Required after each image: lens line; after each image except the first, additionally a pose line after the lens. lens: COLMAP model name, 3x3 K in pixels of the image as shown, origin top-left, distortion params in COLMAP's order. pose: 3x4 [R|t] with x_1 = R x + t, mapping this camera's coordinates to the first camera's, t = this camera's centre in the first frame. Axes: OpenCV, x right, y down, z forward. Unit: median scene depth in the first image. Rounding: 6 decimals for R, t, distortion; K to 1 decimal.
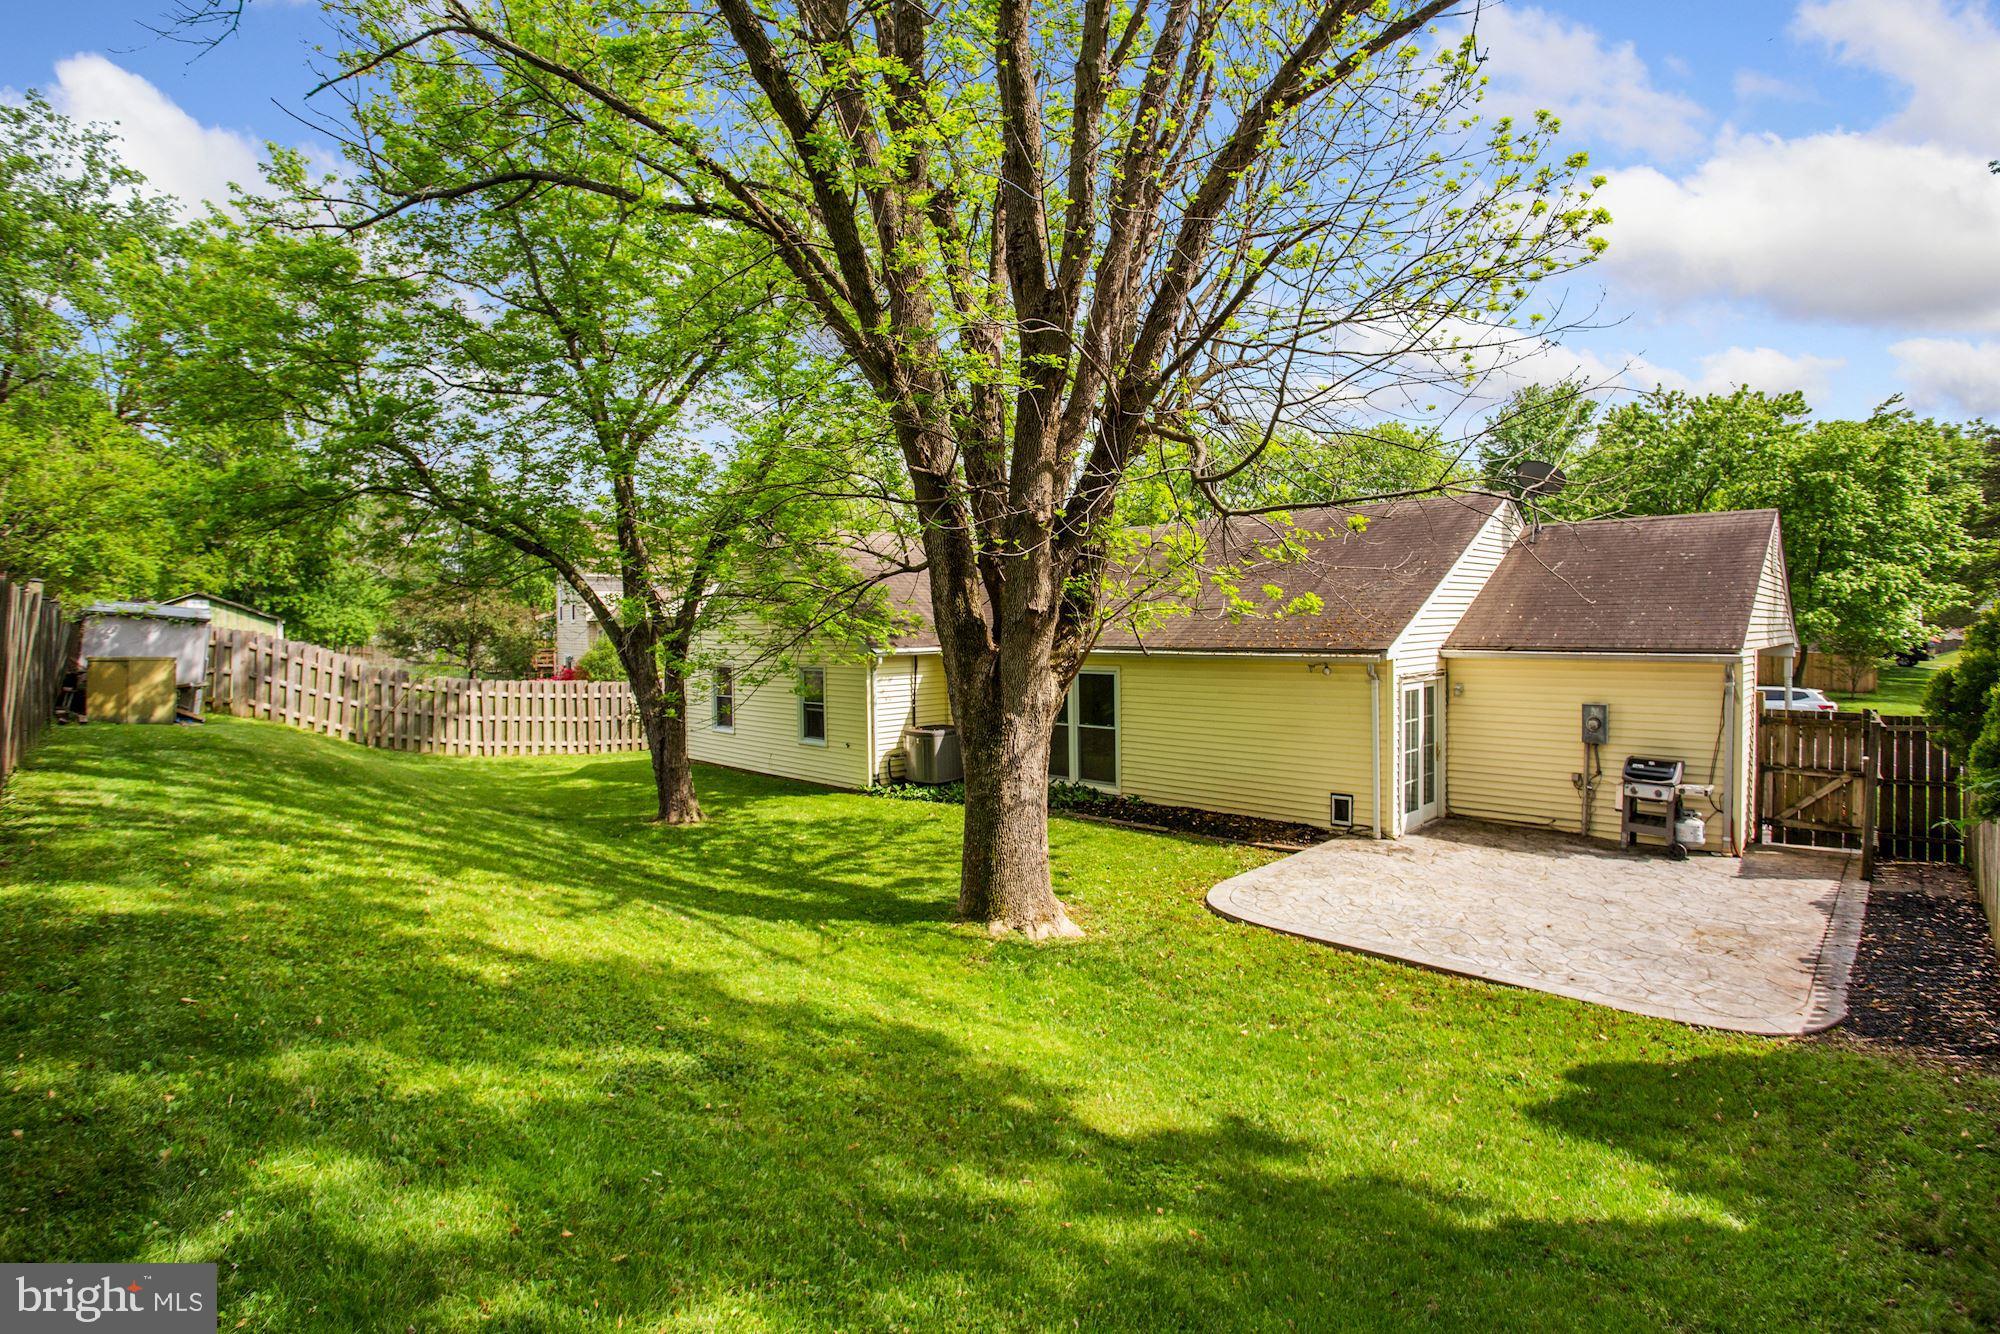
lens RADIAL K [[992.1, 0, 991.0], [0, 992.1, 642.9], [0, 0, 1]] dist [-0.028483, 0.001540]
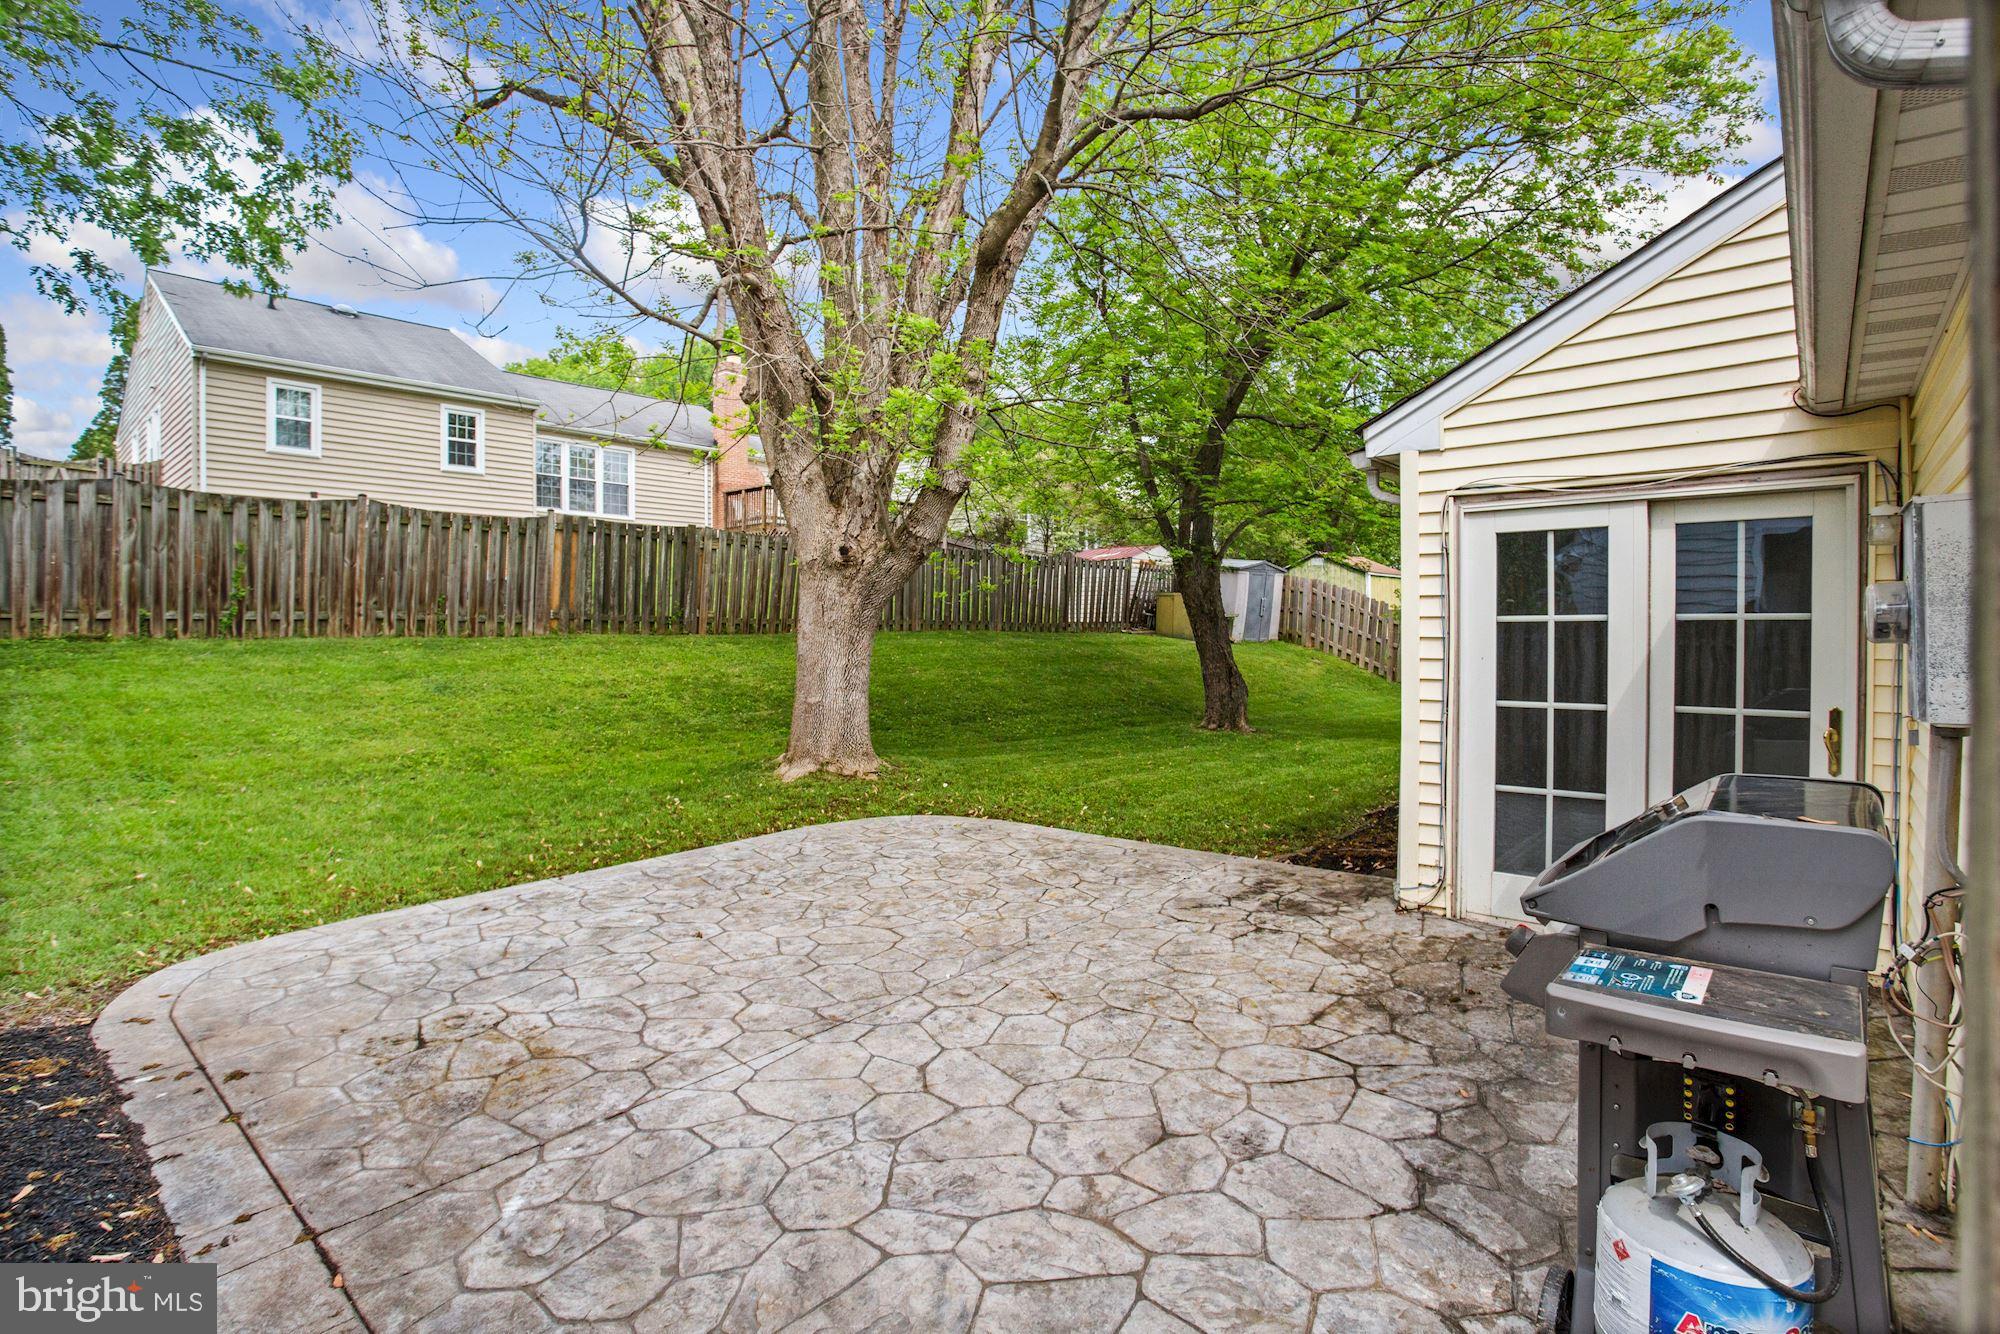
lens RADIAL K [[1008.0, 0, 1005.7], [0, 1008.0, 617.3], [0, 0, 1]] dist [-0.051102, 0.015905]
pose [[0.027687, -0.006451, -0.999596, 0.824431], [-0.026399, 0.999626, -0.007183, 0.087520], [0.999268, 0.026588, 0.027506, 0.853263]]
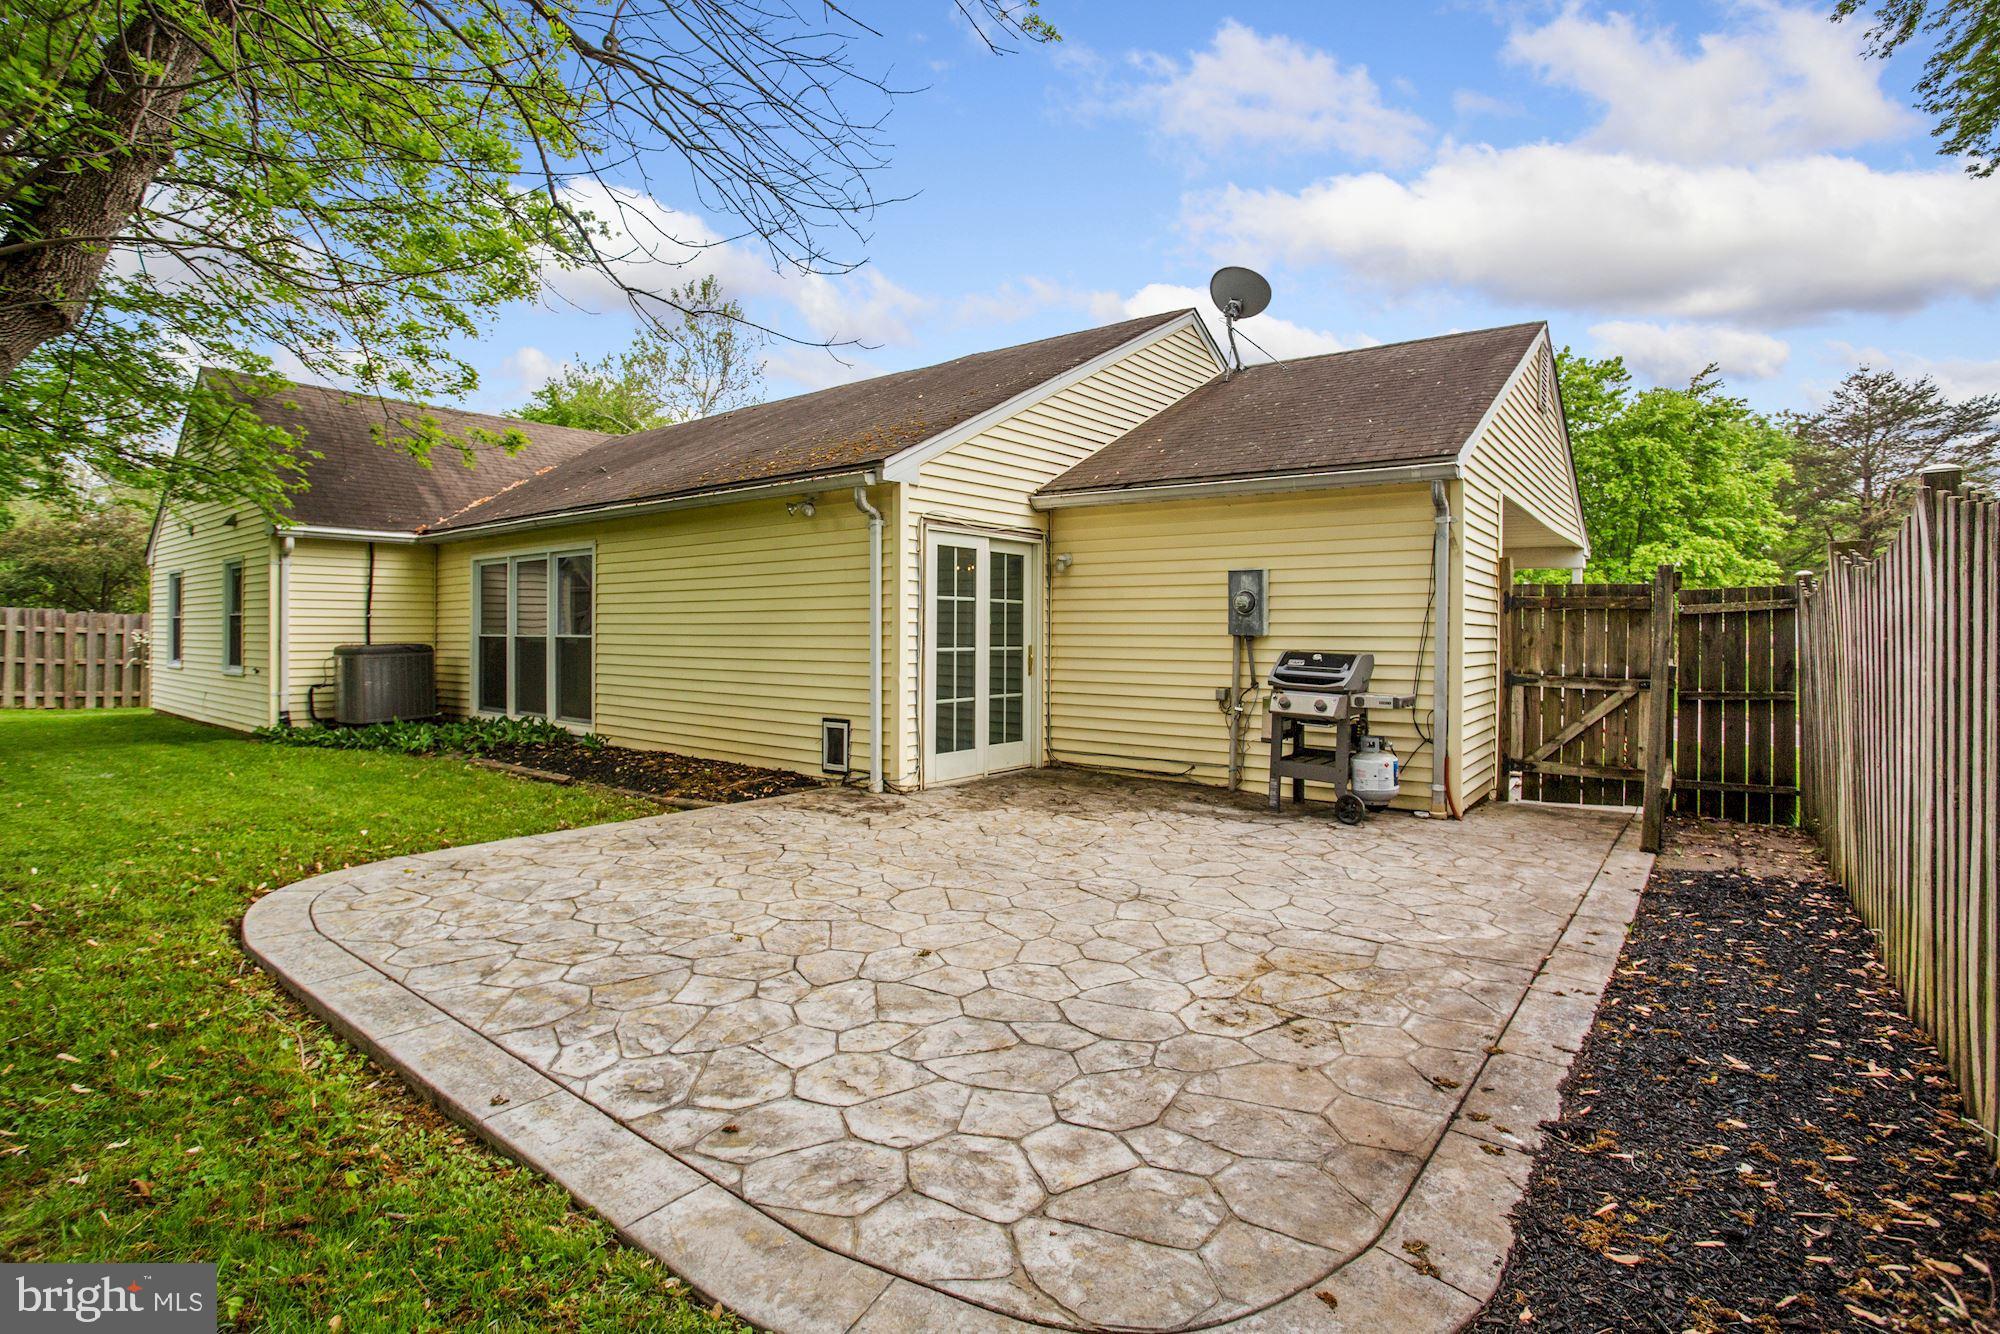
lens RADIAL K [[954.6, 0, 1000.0], [0, 954.6, 667.0], [0, 0, 1]] dist [-0.084538, 0.023530]
pose [[0.995928, 0.010319, 0.089559, 0.417216], [-0.011142, 0.999900, 0.008698, 0.119499], [-0.089460, -0.009660, 0.995944, 0.438930]]
